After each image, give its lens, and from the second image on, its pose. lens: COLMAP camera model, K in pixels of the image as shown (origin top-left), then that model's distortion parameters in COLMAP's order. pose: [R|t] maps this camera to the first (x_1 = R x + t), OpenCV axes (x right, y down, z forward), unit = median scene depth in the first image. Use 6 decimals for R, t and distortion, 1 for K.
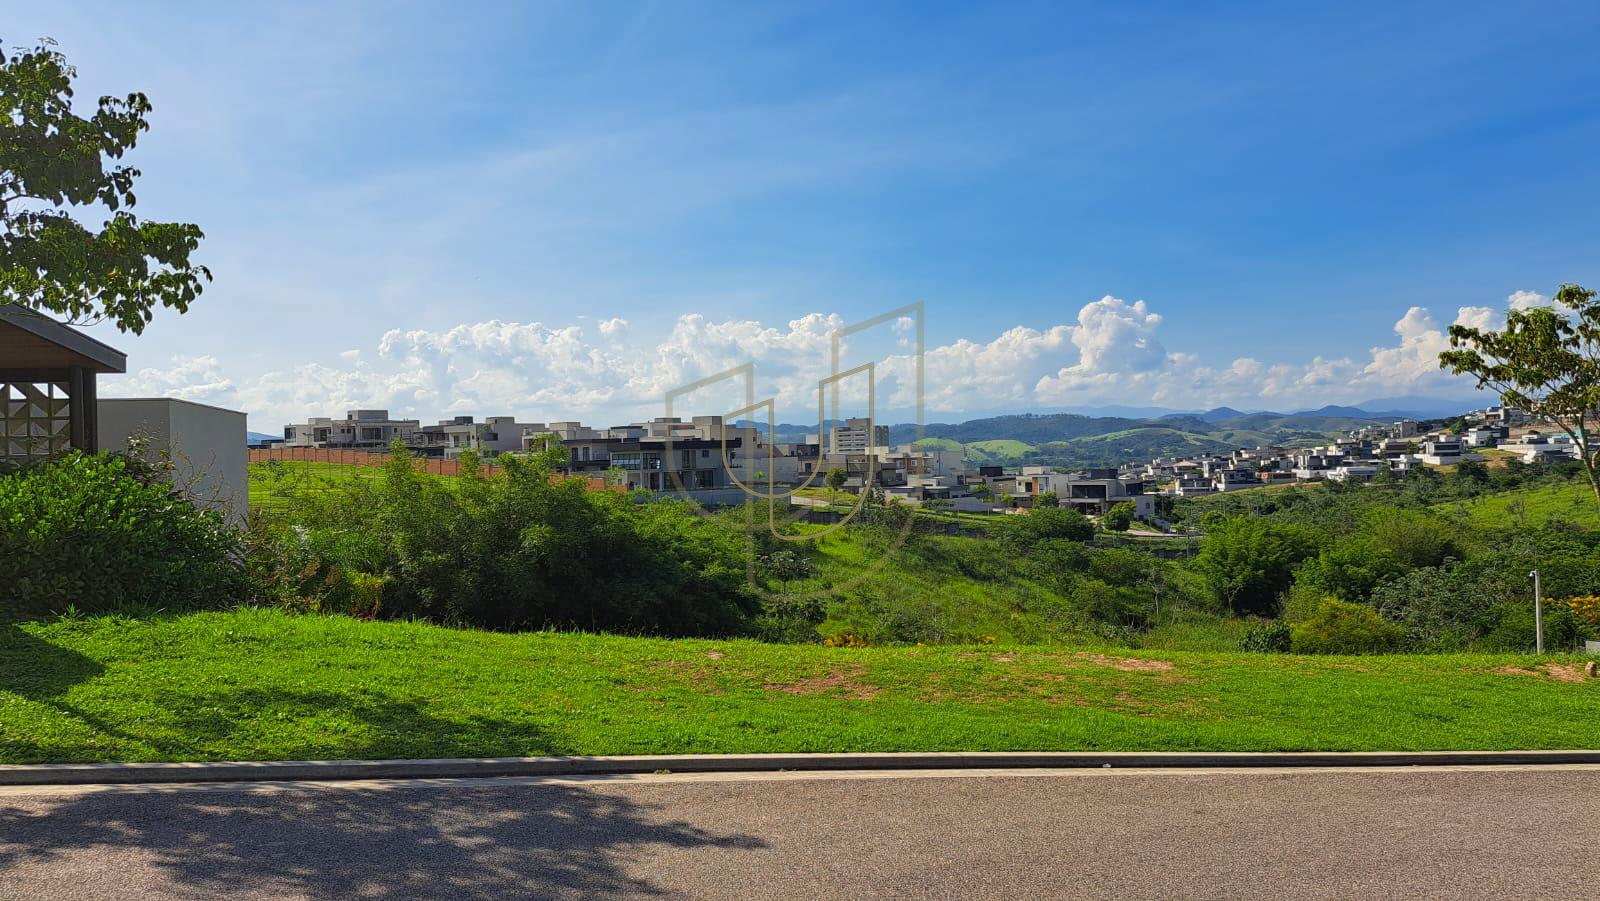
lens RADIAL K [[1162.9, 0, 794.0], [0, 1162.9, 440.9], [0, 0, 1]] dist [0.113795, -0.156588]
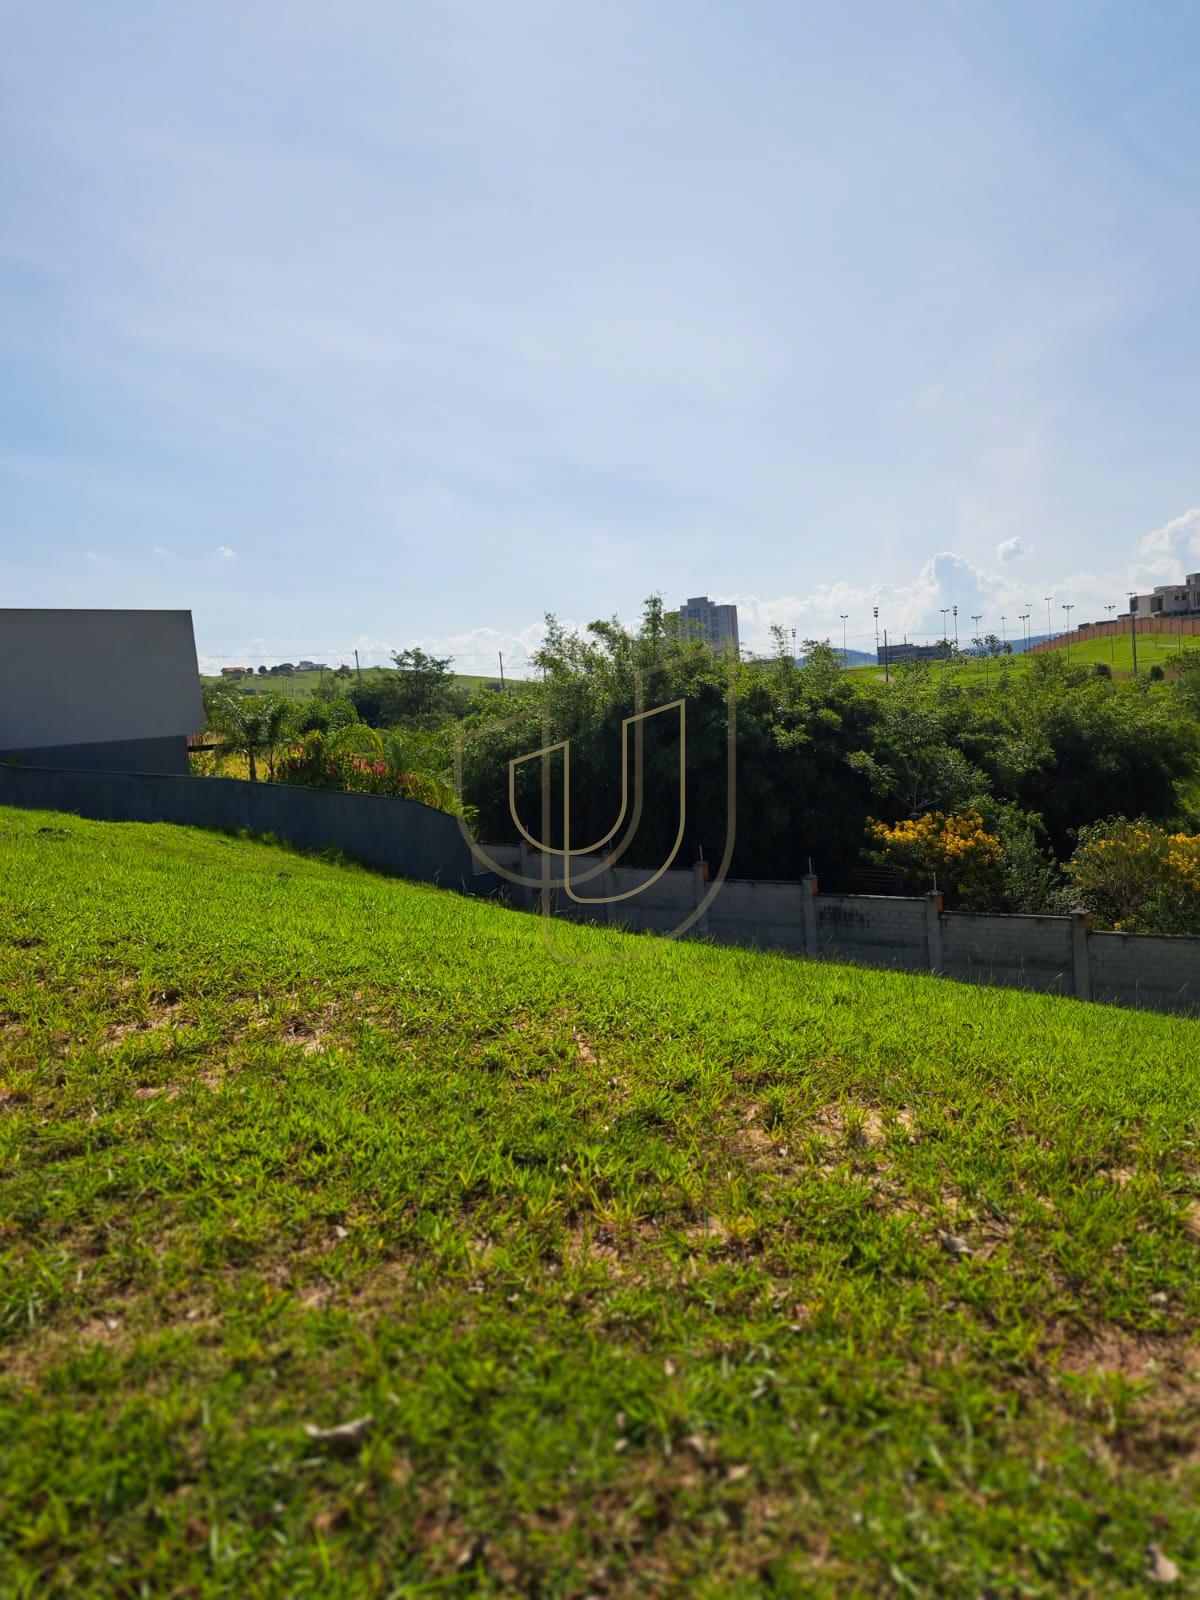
lens RADIAL K [[1167.1, 0, 613.5], [0, 1167.1, 823.3], [0, 0, 1]] dist [0.065978, -0.069302]
pose [[0.571304, 0.059552, -0.818575, 0.131951], [0.080101, 0.988557, 0.127823, 0.011873], [0.816821, -0.138595, 0.559996, 0.085389]]
